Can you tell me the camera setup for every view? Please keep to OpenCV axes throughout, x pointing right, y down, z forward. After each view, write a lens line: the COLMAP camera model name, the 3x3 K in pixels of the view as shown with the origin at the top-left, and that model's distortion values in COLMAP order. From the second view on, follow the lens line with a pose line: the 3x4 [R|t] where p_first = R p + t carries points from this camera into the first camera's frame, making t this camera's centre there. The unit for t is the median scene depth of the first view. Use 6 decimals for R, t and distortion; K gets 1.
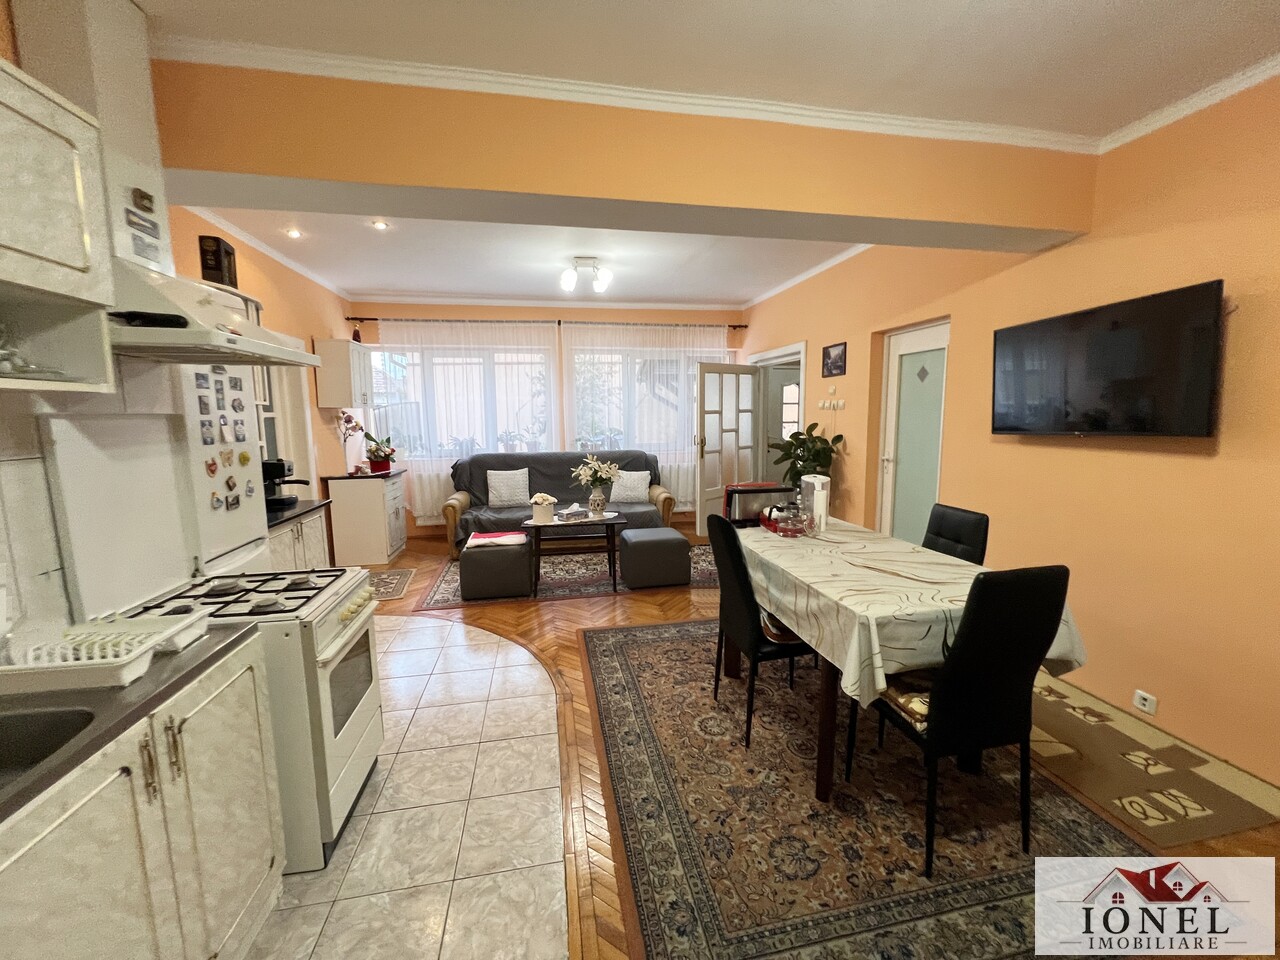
lens RADIAL K [[512.9, 0, 639.7], [0, 512.9, 479.8], [0, 0, 1]] dist [-0.003630, 0.000236]
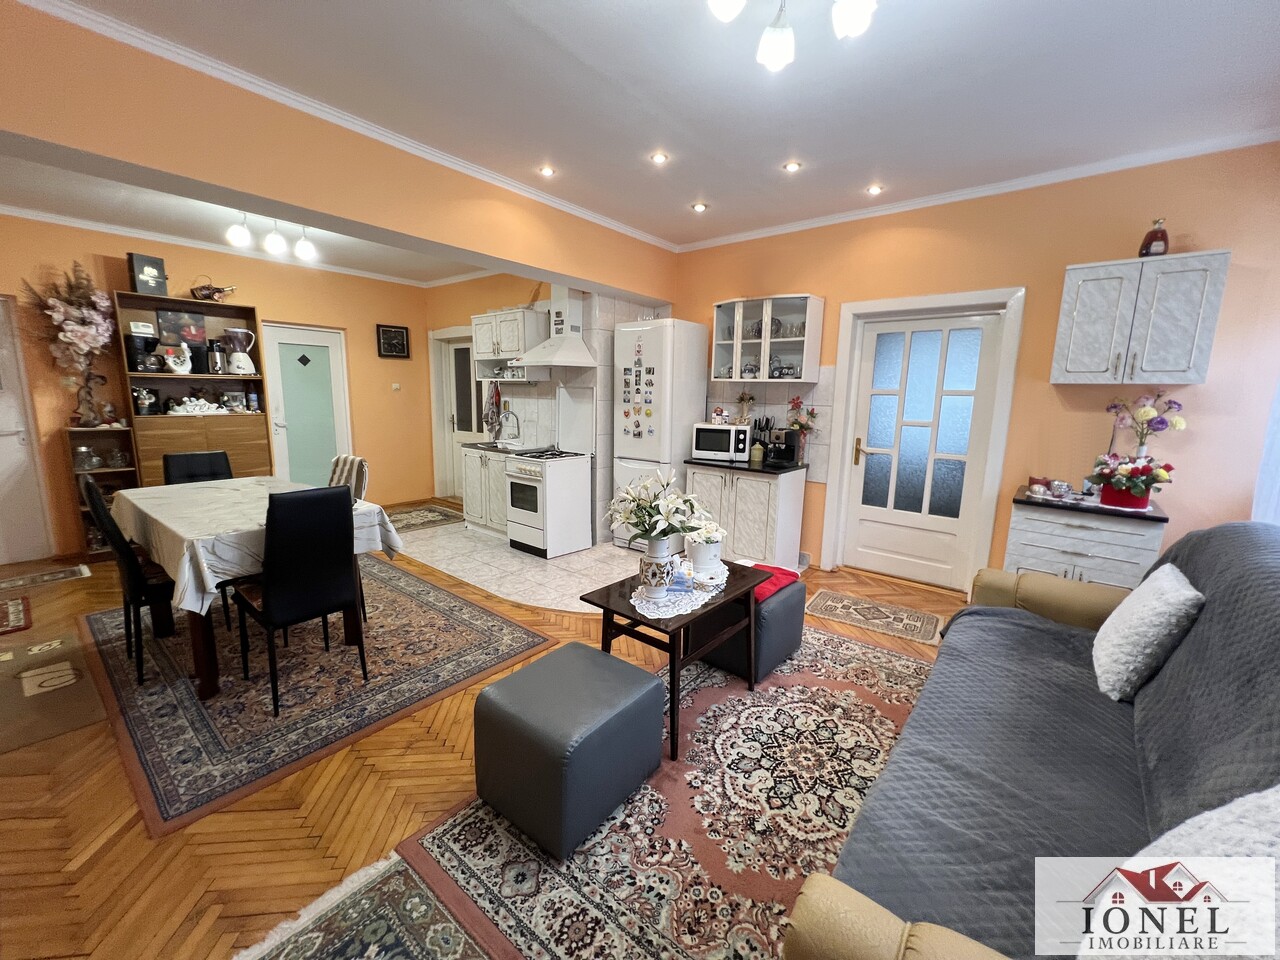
lens RADIAL K [[509.9, 0, 638.6], [0, 509.9, 478.4], [0, 0, 1]] dist [0.003142, 0.000145]
pose [[-0.763522, 0.106974, -0.636860, 0.443775], [-0.084396, 0.961197, 0.262635, -0.305158], [0.640243, 0.254276, -0.724867, 2.479687]]
